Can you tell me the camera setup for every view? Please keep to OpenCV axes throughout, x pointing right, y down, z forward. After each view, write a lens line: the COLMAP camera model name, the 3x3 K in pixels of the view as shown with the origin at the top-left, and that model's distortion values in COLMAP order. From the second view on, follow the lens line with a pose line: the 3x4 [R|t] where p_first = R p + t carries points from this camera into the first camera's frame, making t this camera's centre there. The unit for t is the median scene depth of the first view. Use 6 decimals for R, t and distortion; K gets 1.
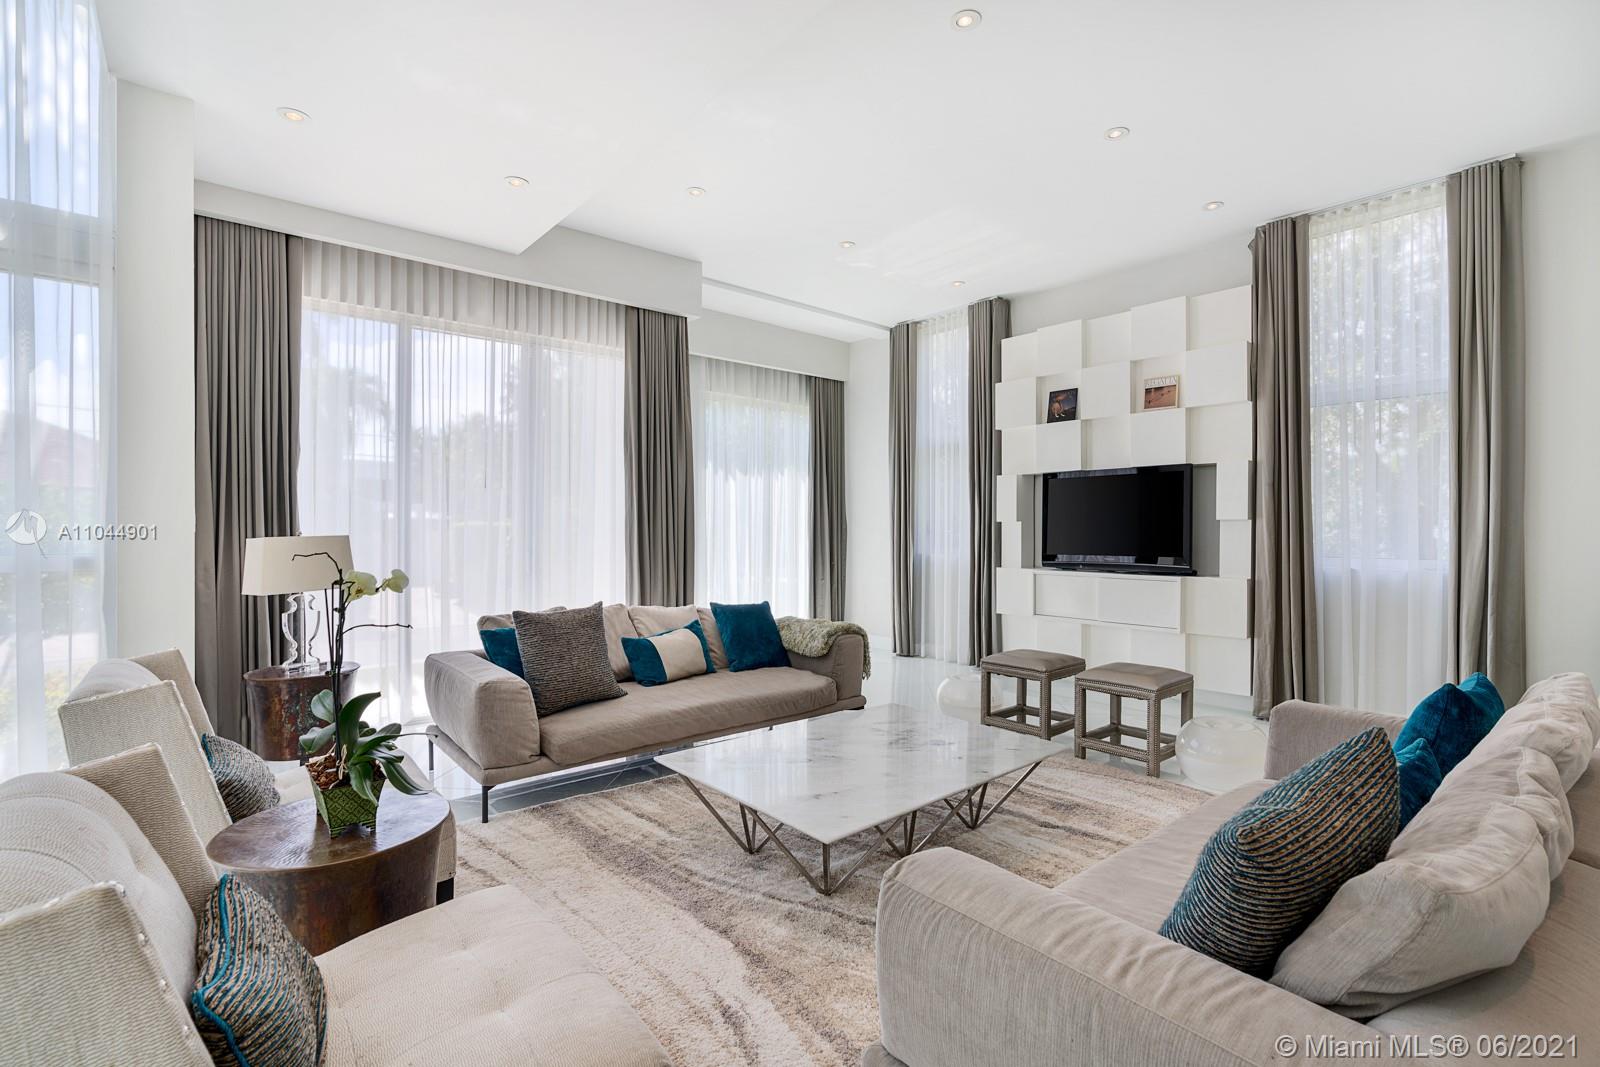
lens RADIAL K [[715.7, 0, 794.0], [0, 715.7, 541.8], [0, 0, 1]] dist [-0.010142, 0.004373]
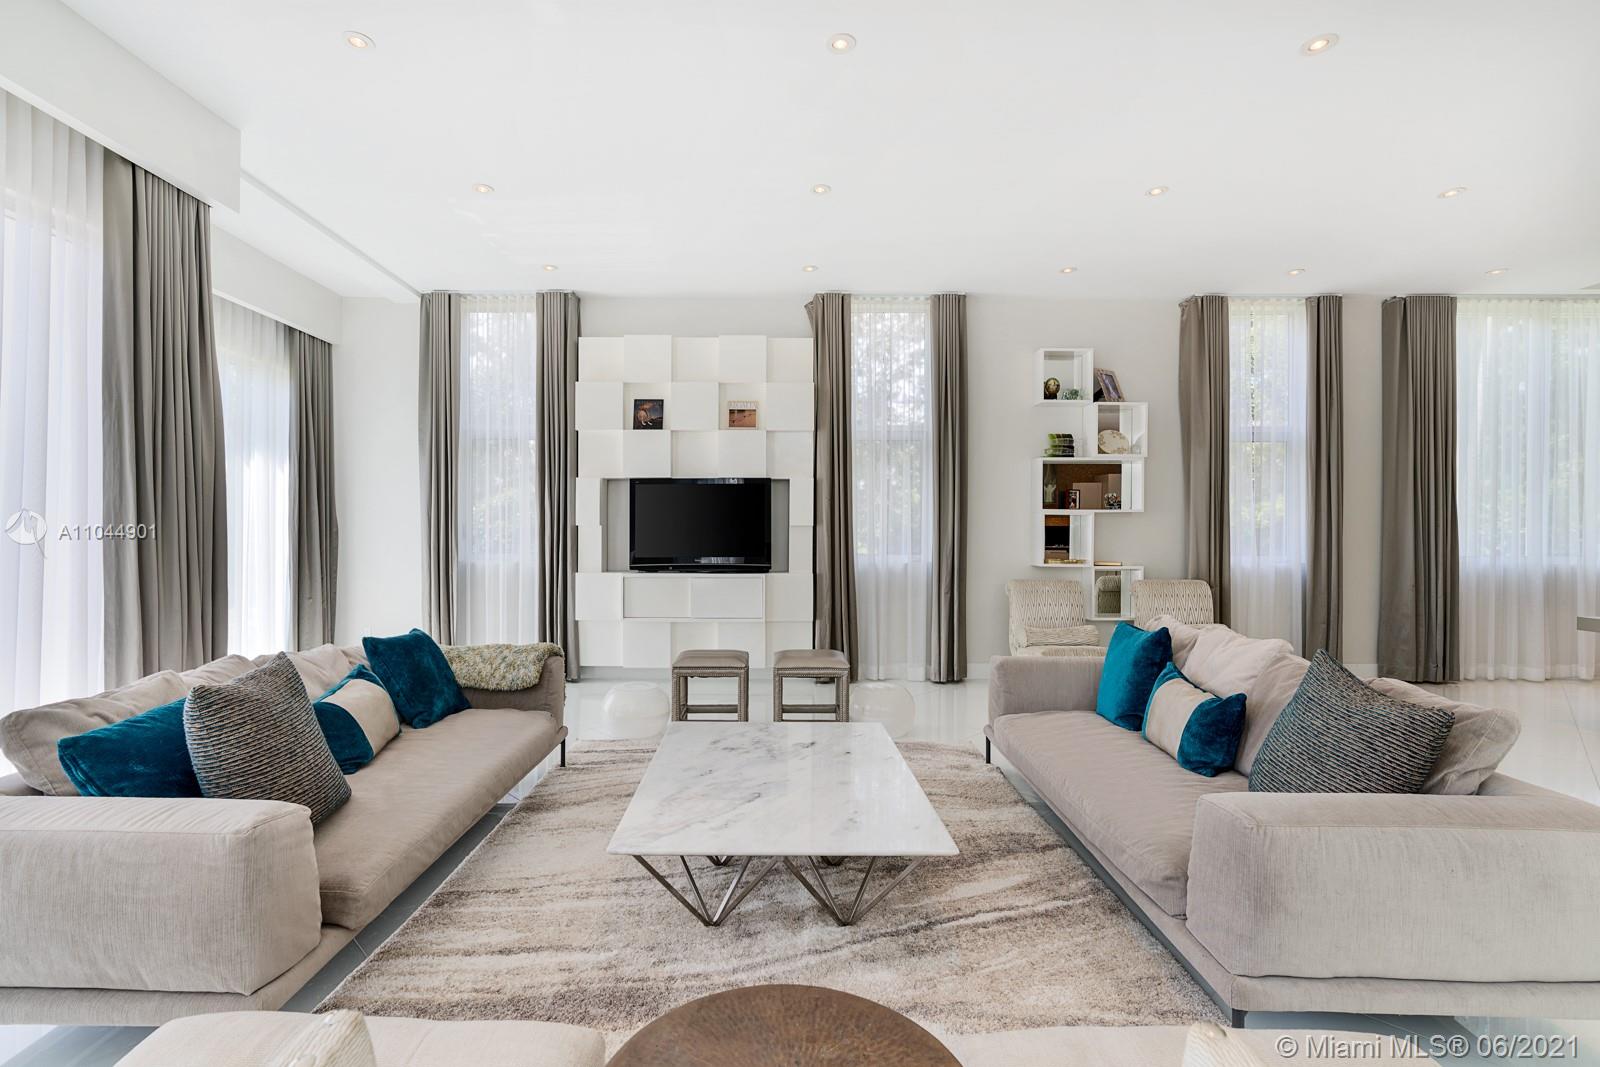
lens RADIAL K [[715.7, 0, 763.8], [0, 715.7, 541.2], [0, 0, 1]] dist [-0.010142, 0.004373]
pose [[0.657792, -0.006303, 0.753173, -0.340851], [0.013218, 0.999908, -0.003176, -0.000601], [-0.753084, 0.012045, 0.657814, 0.222383]]
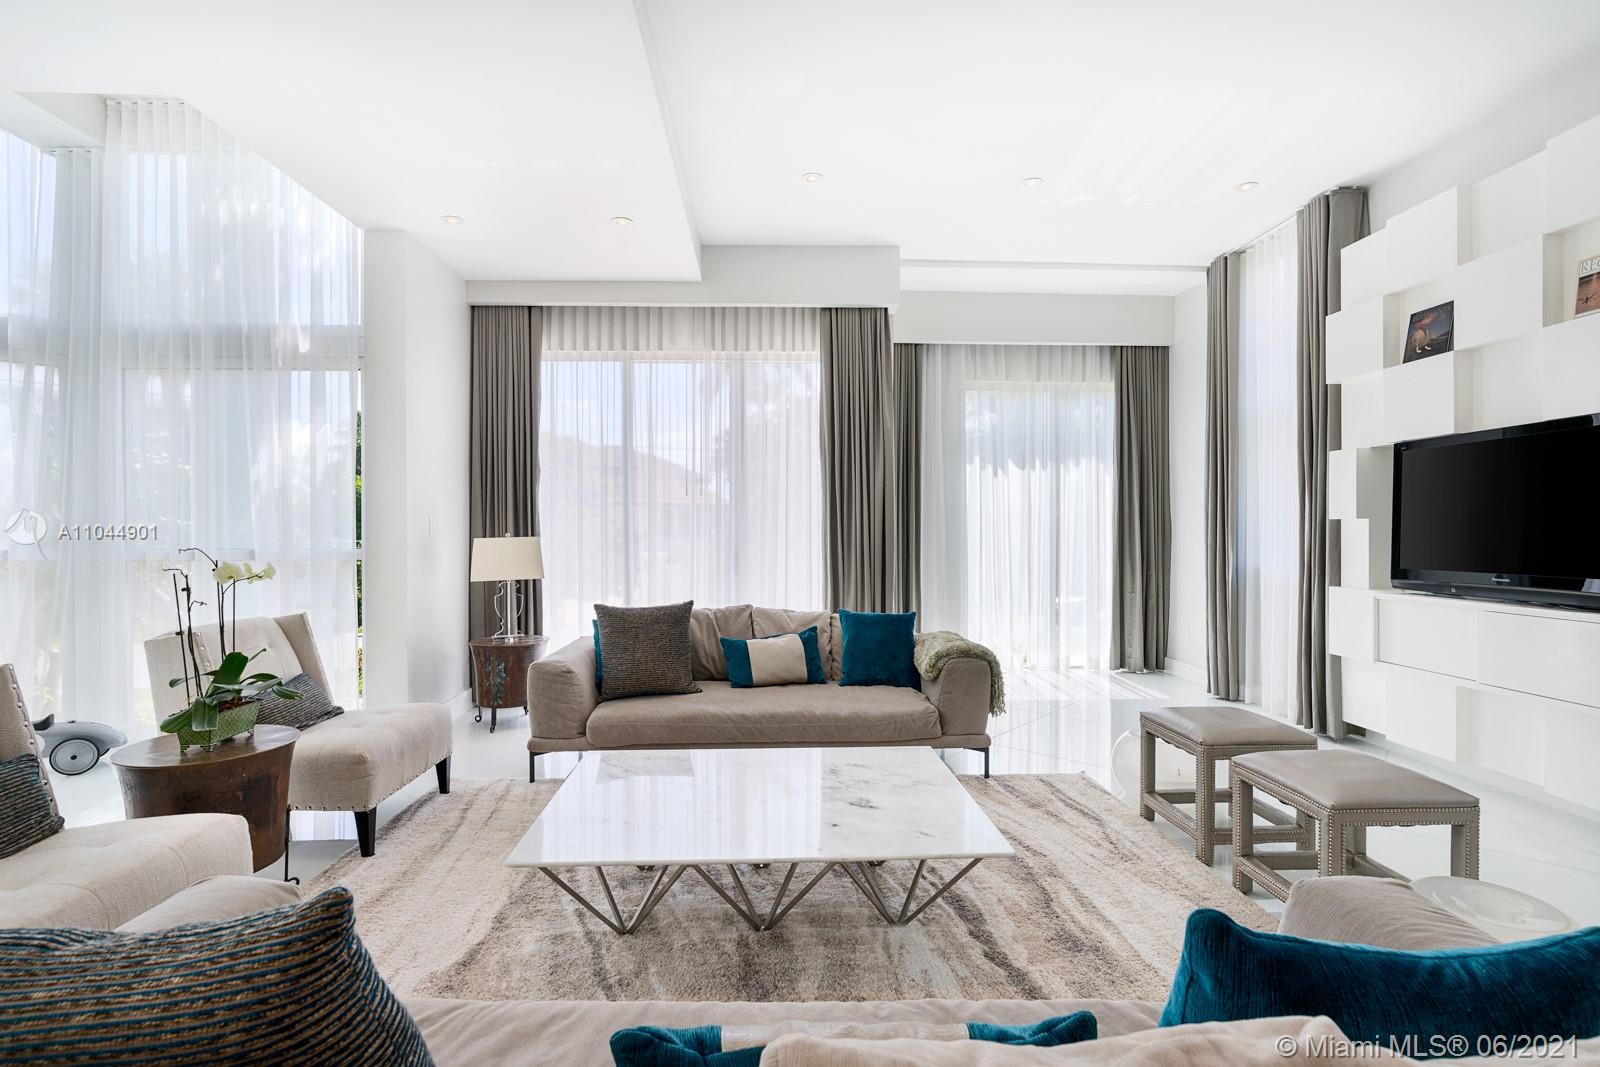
lens RADIAL K [[715.7, 0, 802.9], [0, 715.7, 539.9], [0, 0, 1]] dist [-0.010142, 0.004373]
pose [[0.795665, 0.004424, -0.605721, 0.365336], [-0.009616, 0.999940, -0.005328, 0.000071], [0.605661, 0.010064, 0.795659, 0.198114]]
